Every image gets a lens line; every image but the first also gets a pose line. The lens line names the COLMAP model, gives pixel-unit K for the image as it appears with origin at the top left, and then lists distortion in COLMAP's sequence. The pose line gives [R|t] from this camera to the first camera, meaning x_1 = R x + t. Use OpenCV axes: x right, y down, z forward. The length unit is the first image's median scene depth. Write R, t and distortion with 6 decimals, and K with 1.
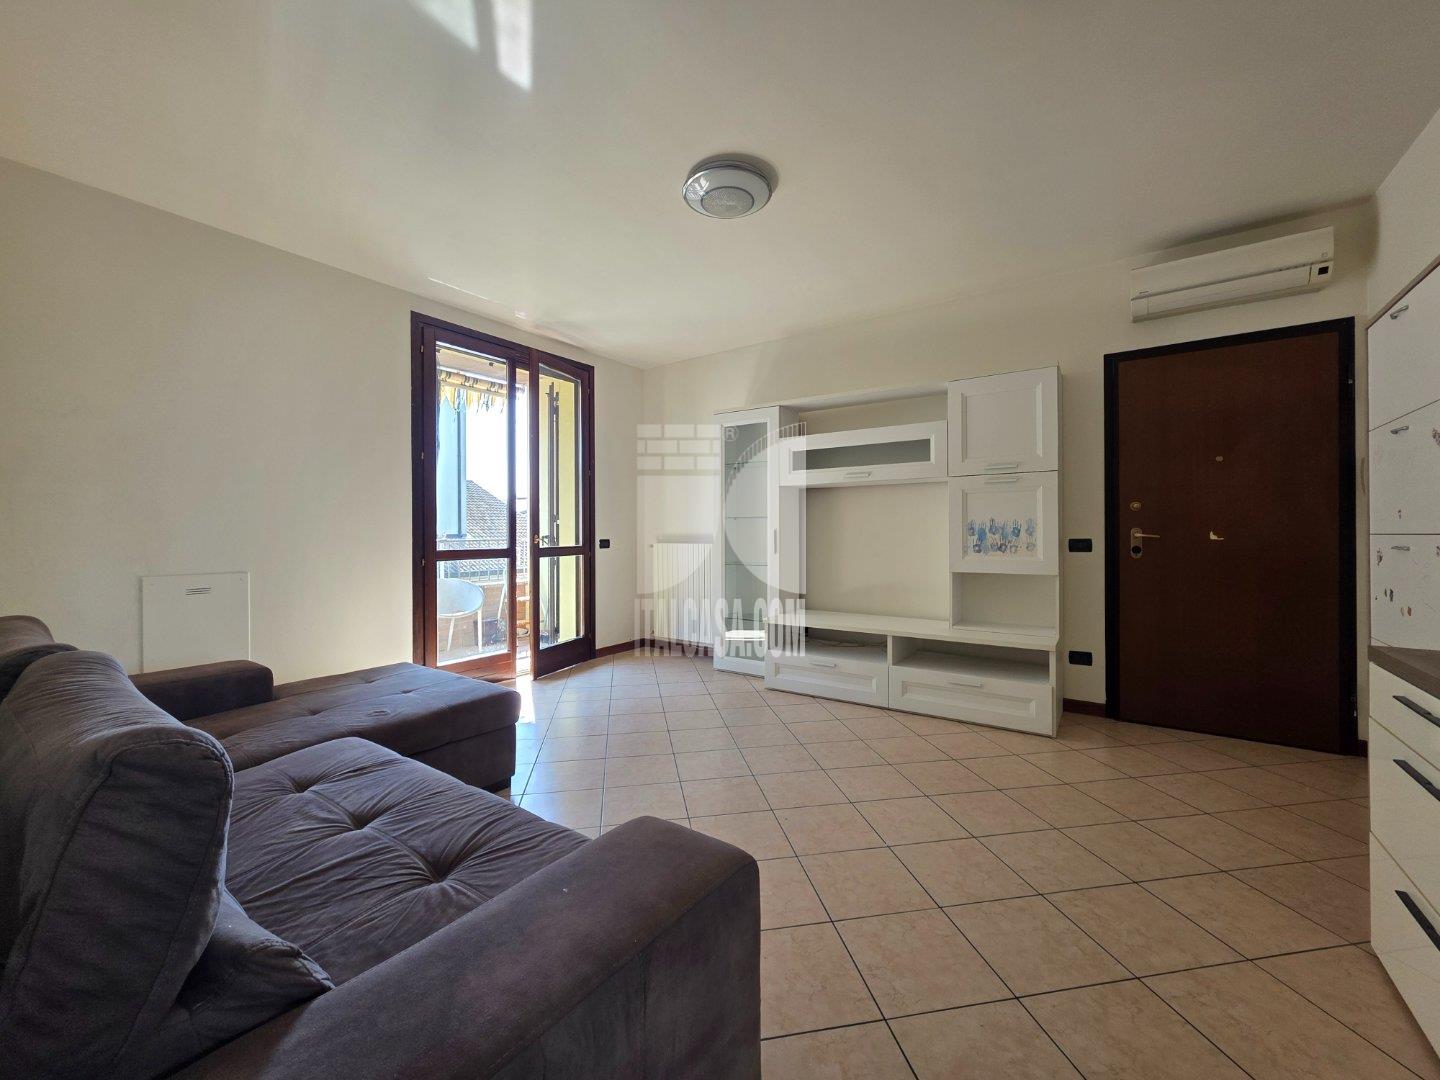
lens RADIAL K [[578.6, 0, 718.3], [0, 578.6, 534.2], [0, 0, 1]] dist [-0.000402, -0.000112]
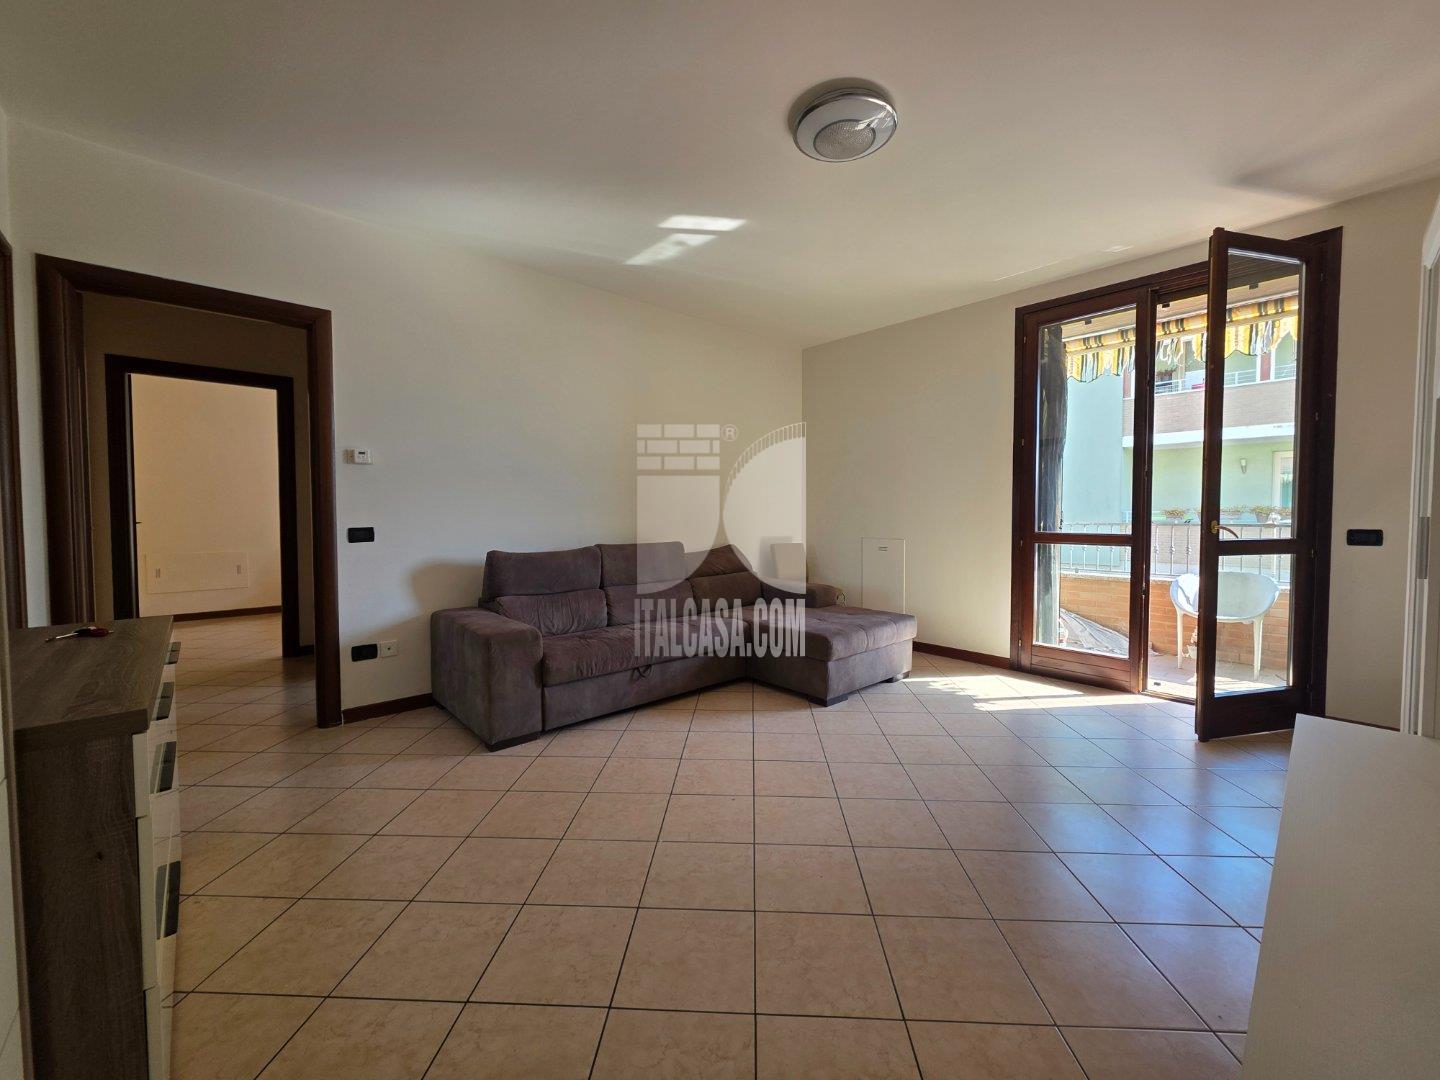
lens RADIAL K [[578.6, 0, 729.1], [0, 578.6, 531.7], [0, 0, 1]] dist [-0.000402, -0.000112]
pose [[-0.210092, 0.038153, -0.976937, 0.623606], [-0.003754, 0.999199, 0.039830, -0.012134], [0.977674, 0.012035, -0.209780, 0.682059]]
